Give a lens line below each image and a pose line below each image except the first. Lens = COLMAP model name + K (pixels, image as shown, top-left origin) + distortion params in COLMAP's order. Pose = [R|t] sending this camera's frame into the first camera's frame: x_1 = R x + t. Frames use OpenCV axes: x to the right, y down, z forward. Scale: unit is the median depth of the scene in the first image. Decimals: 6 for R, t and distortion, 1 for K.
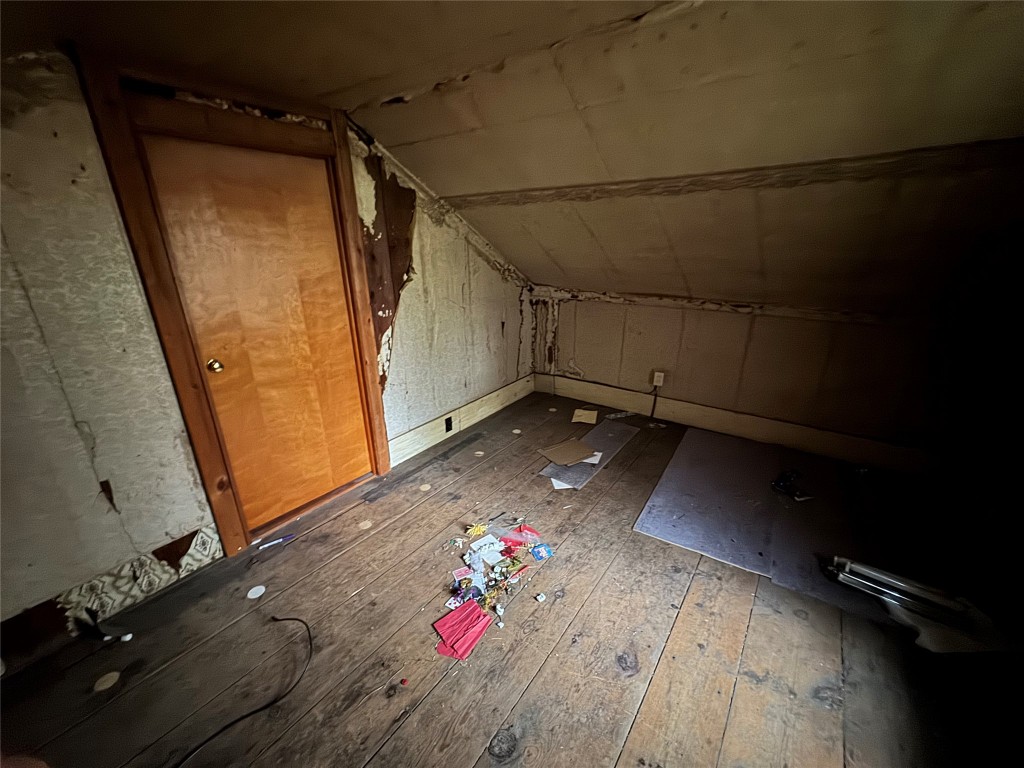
lens RADIAL K [[408.1, 0, 512.0], [0, 408.1, 383.4], [0, 0, 1]] dist [-0.002736, 0.000595]
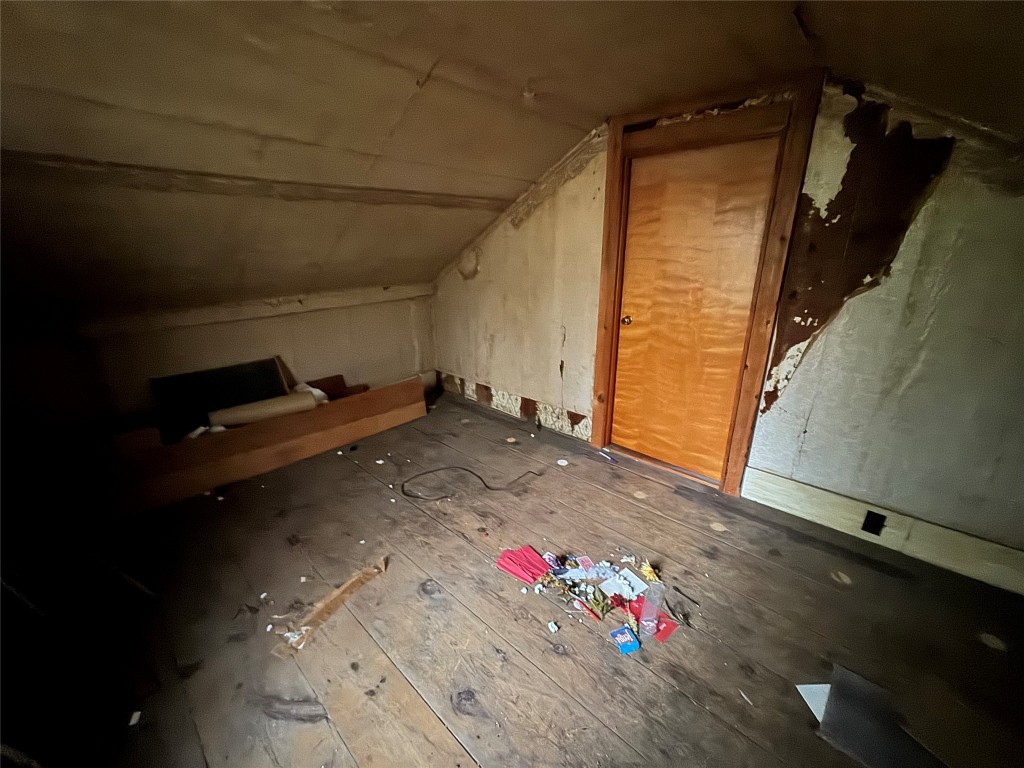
lens RADIAL K [[408.1, 0, 512.4], [0, 408.1, 384.2], [0, 0, 1]] dist [-0.002736, 0.000595]
pose [[-0.107925, 0.348369, -0.931124, 0.588468], [-0.309411, 0.878308, 0.364472, -0.202314], [0.944784, 0.327436, 0.012998, 0.577044]]
